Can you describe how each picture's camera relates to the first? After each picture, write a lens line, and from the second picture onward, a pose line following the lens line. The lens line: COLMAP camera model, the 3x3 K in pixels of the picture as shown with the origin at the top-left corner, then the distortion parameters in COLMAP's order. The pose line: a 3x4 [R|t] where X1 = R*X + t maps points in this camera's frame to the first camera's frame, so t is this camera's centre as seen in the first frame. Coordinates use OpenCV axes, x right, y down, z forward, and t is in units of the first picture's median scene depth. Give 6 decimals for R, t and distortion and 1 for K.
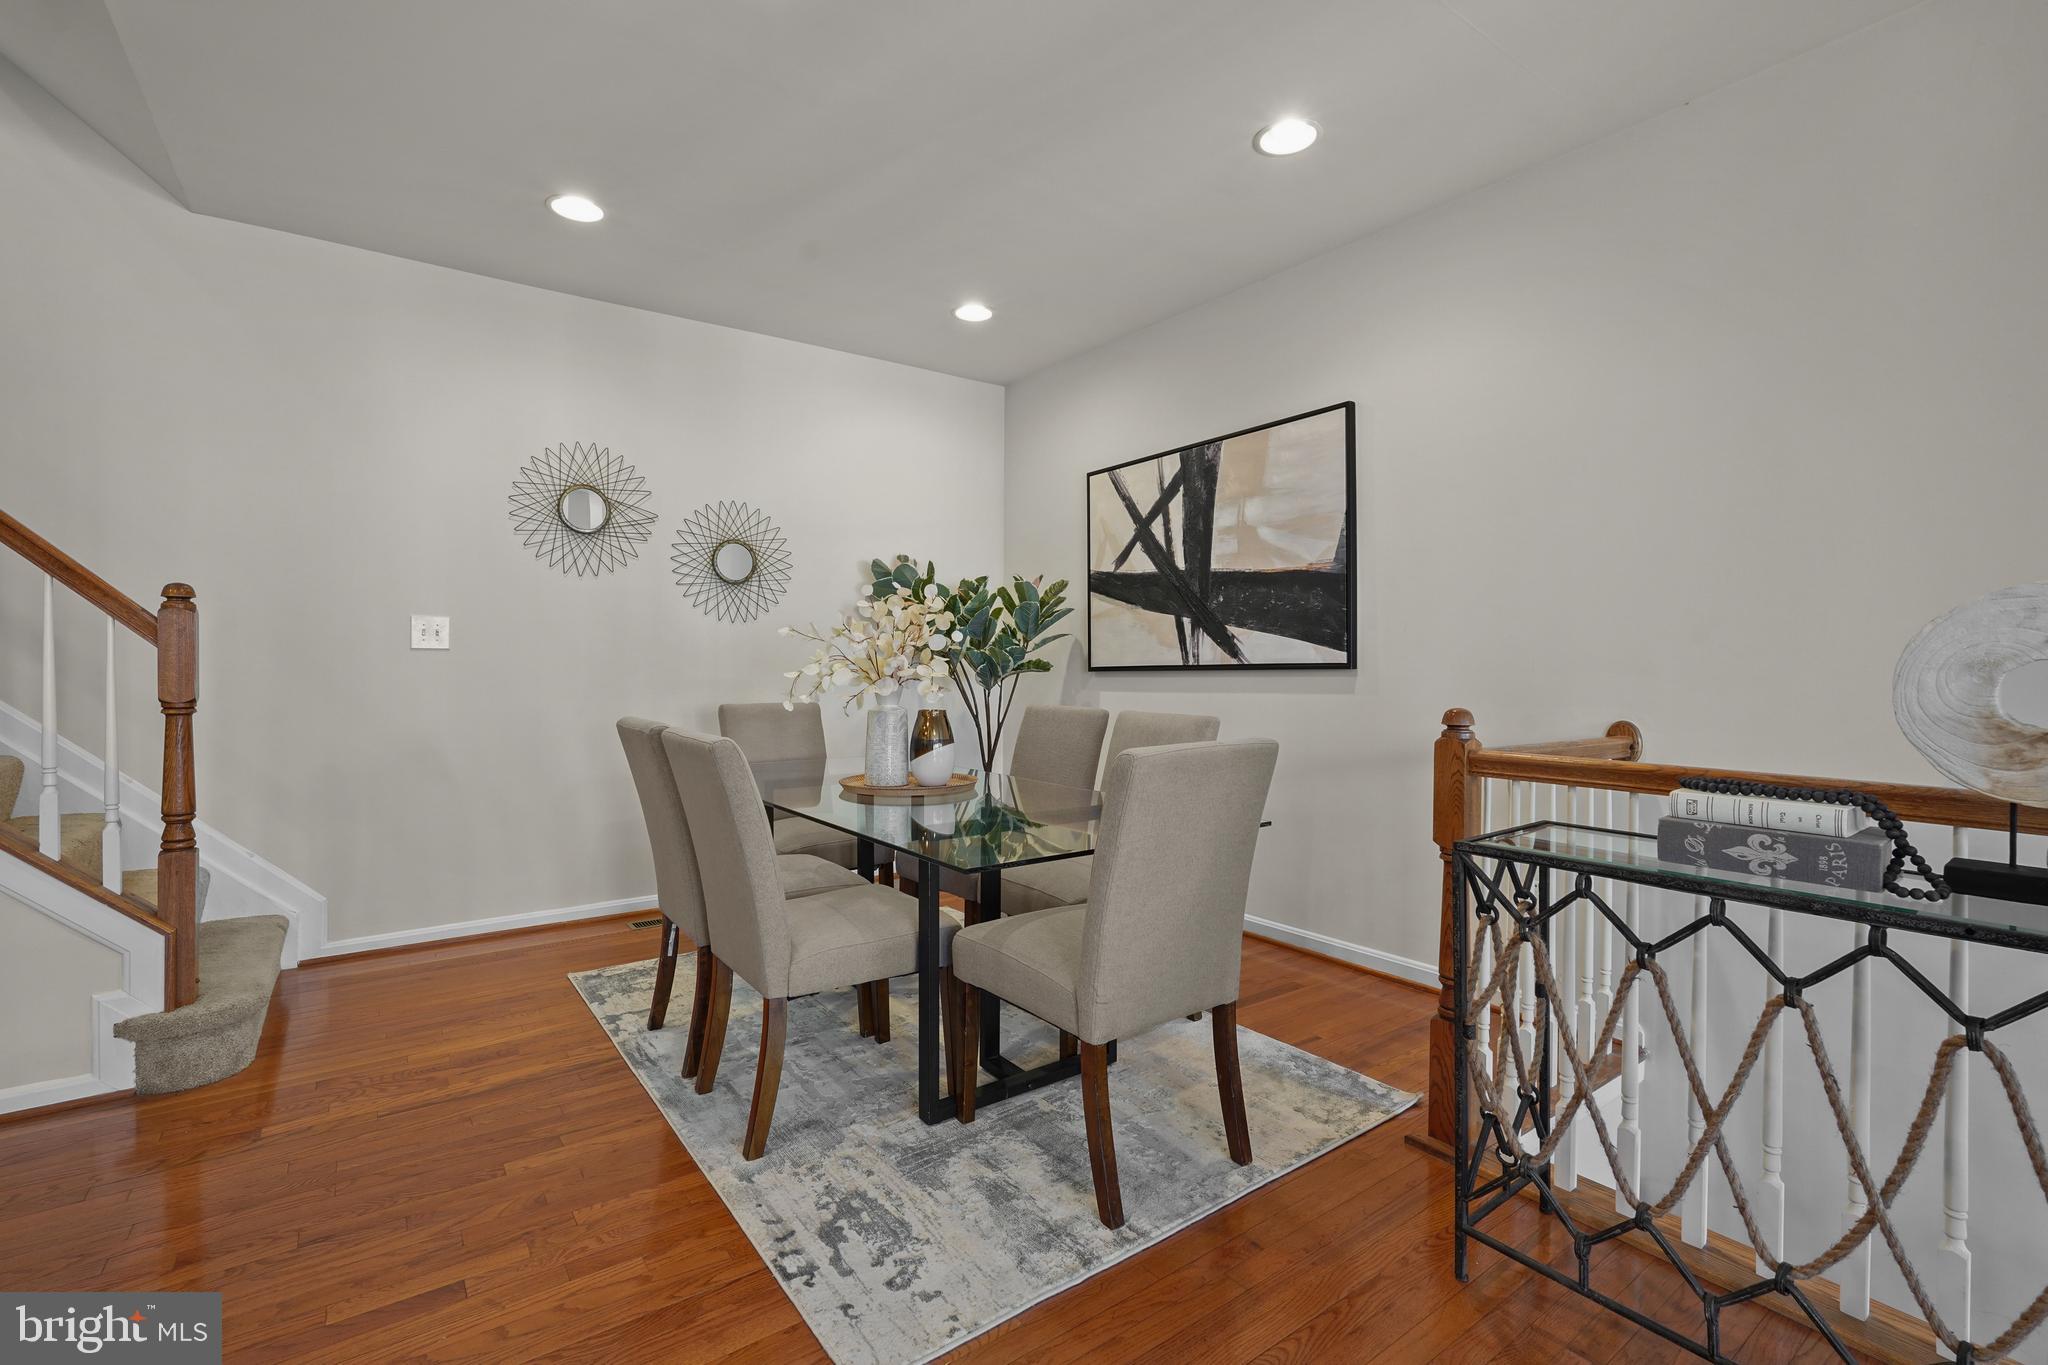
lens RADIAL K [[914.7, 0, 1012.1], [0, 914.7, 666.5], [0, 0, 1]] dist [-0.002309, 0.000640]
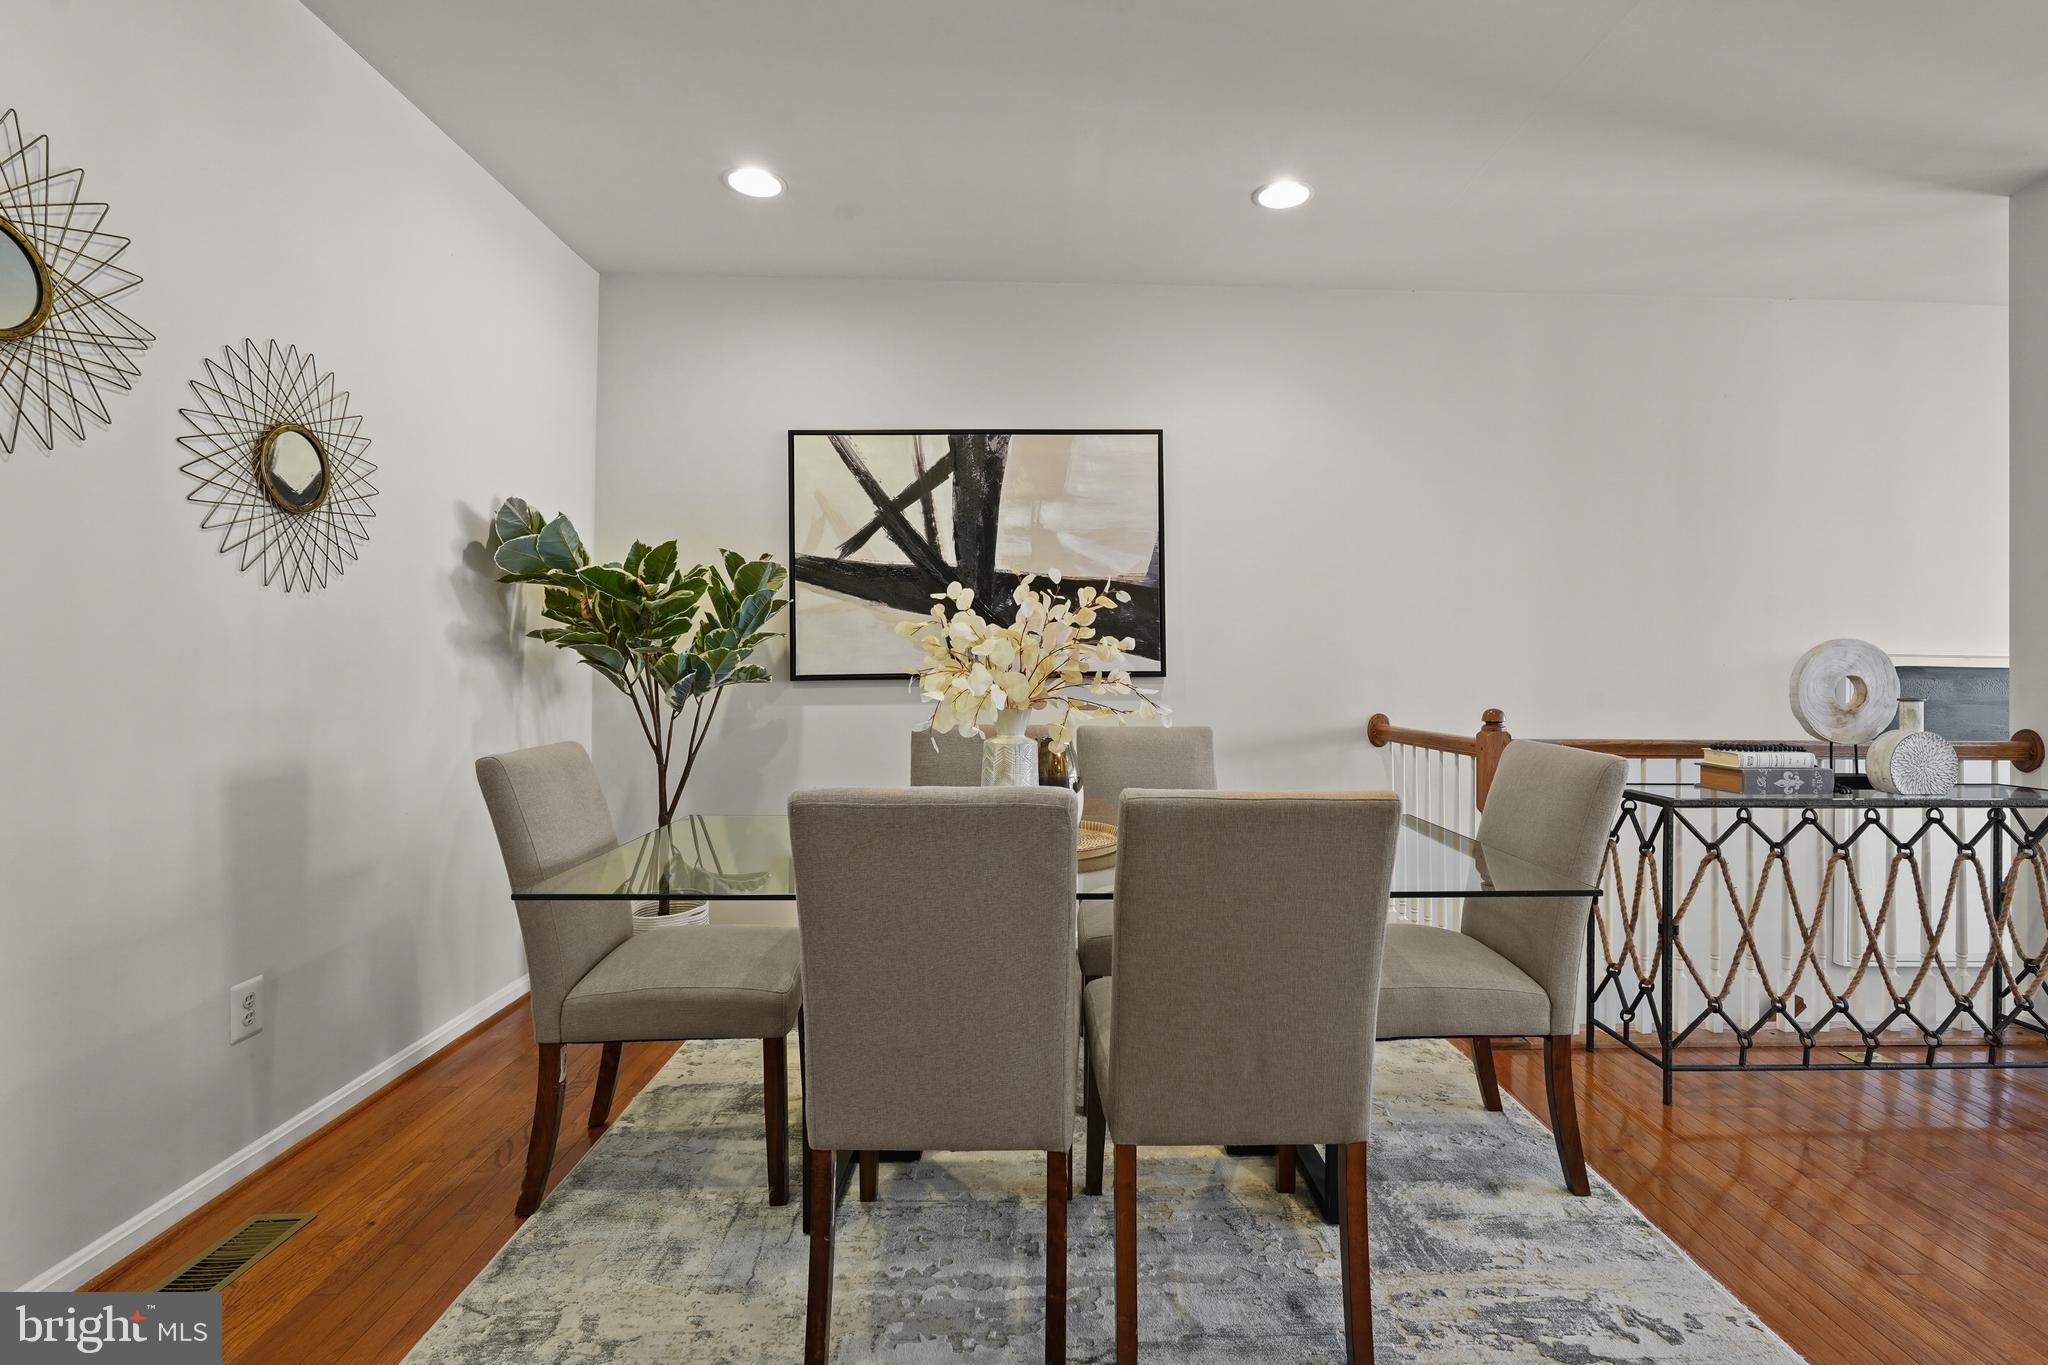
lens RADIAL K [[940.8, 0, 1056.0], [0, 940.8, 660.7], [0, 0, 1]] dist [-0.026060, 0.011271]
pose [[0.558518, 0.005564, 0.829474, -0.522074], [-0.001230, 0.999982, -0.005879, -0.008095], [-0.829492, 0.002264, 0.558515, 0.402315]]
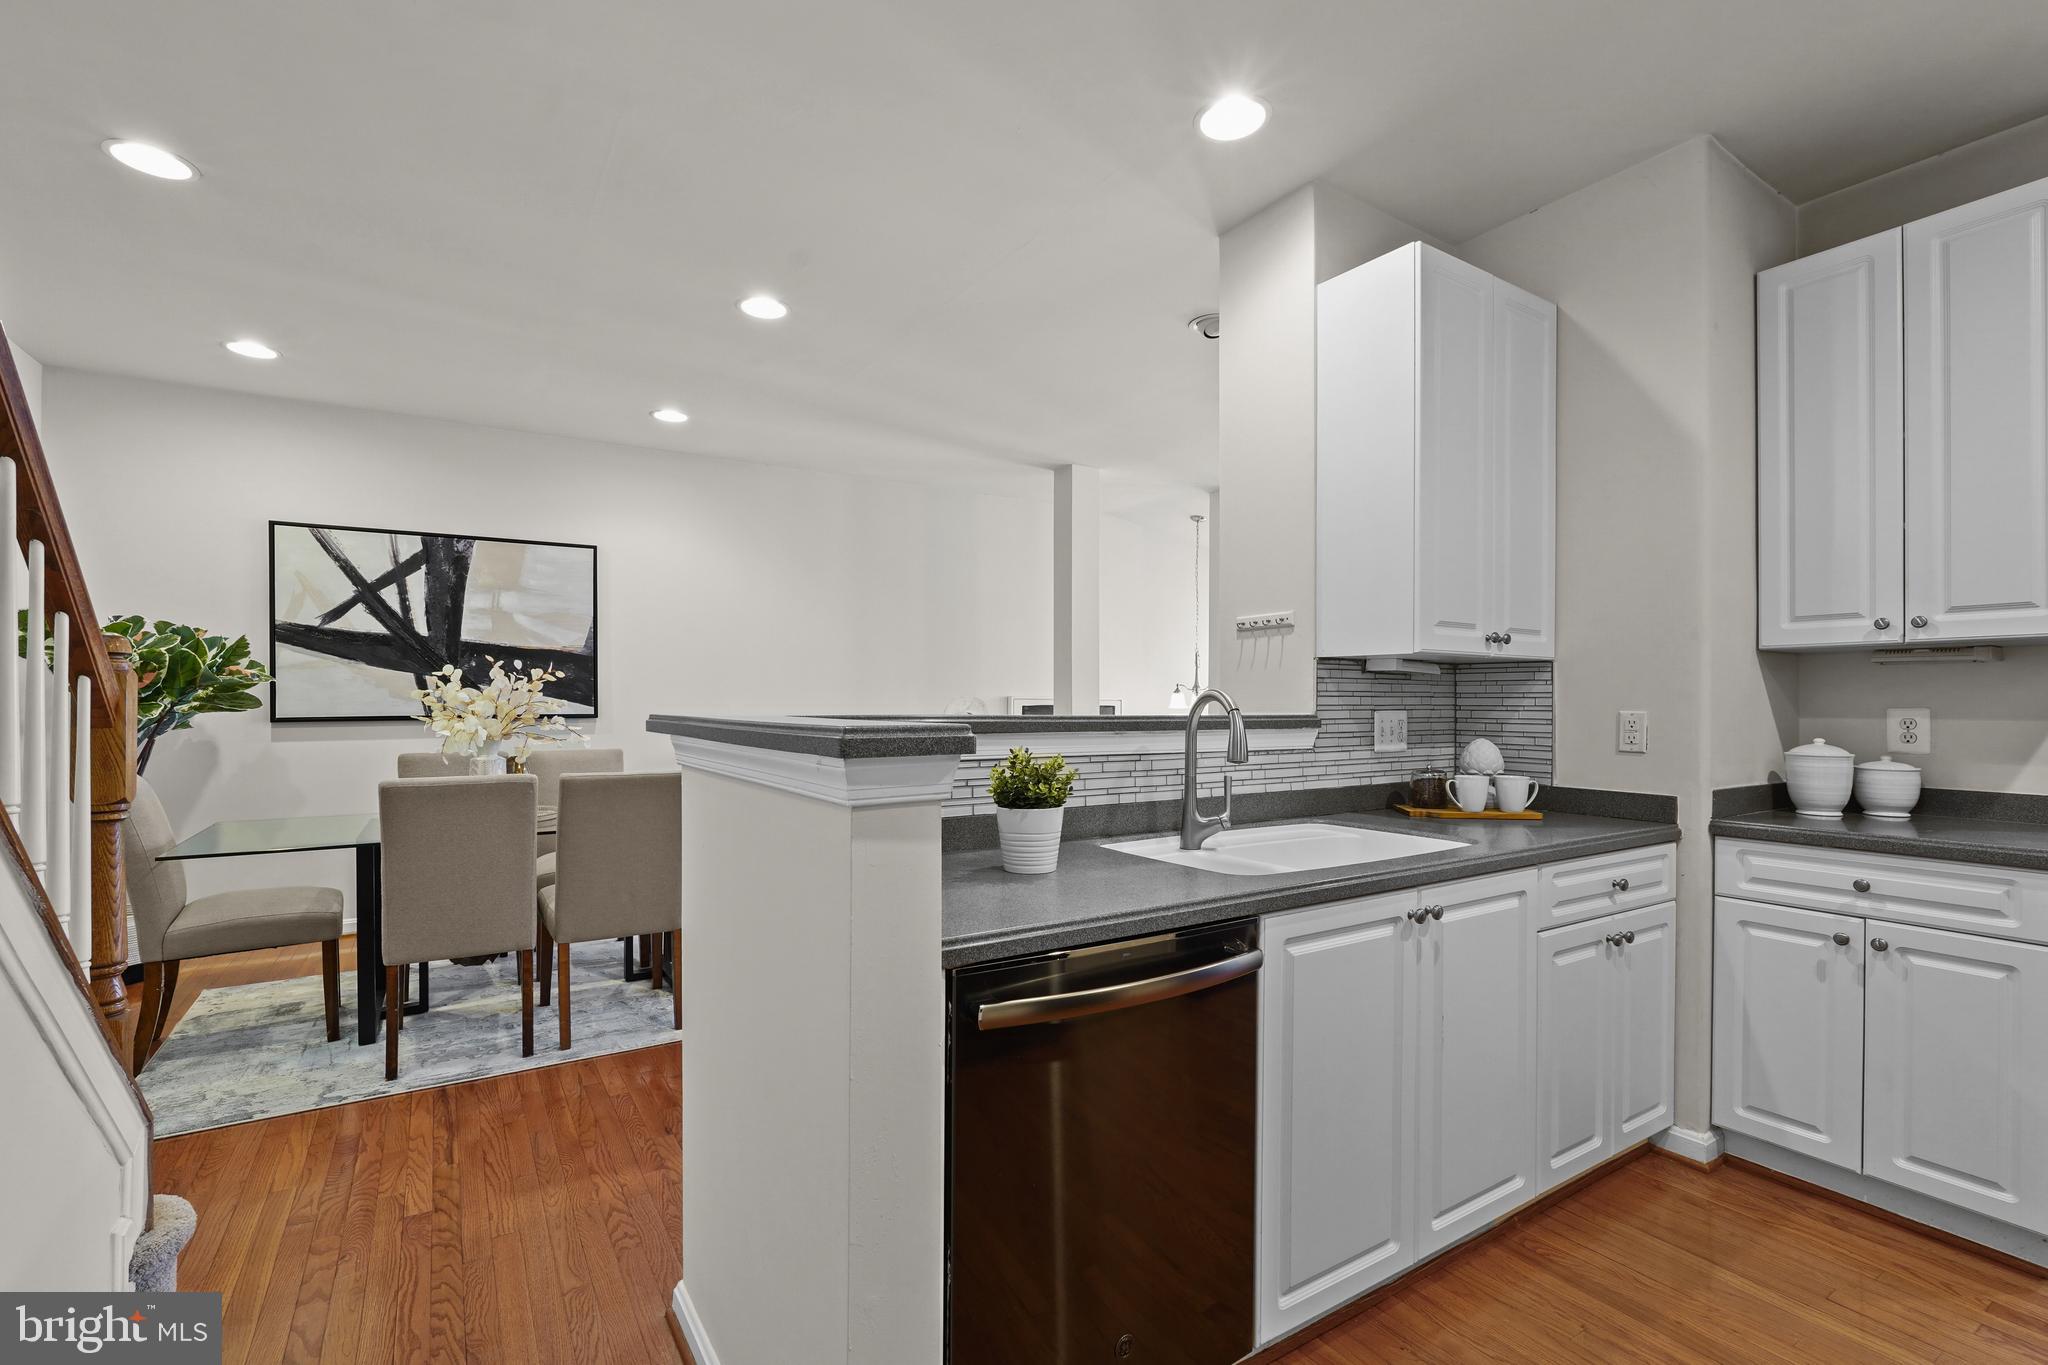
lens RADIAL K [[903.9, 0, 1015.4], [0, 903.9, 699.1], [0, 0, 1]] dist [-0.027158, 0.010163]
pose [[0.059787, 0.003083, 0.998206, -0.933951], [-0.005047, 0.999983, -0.002786, -0.023752], [-0.998198, -0.004872, 0.059802, 0.160723]]
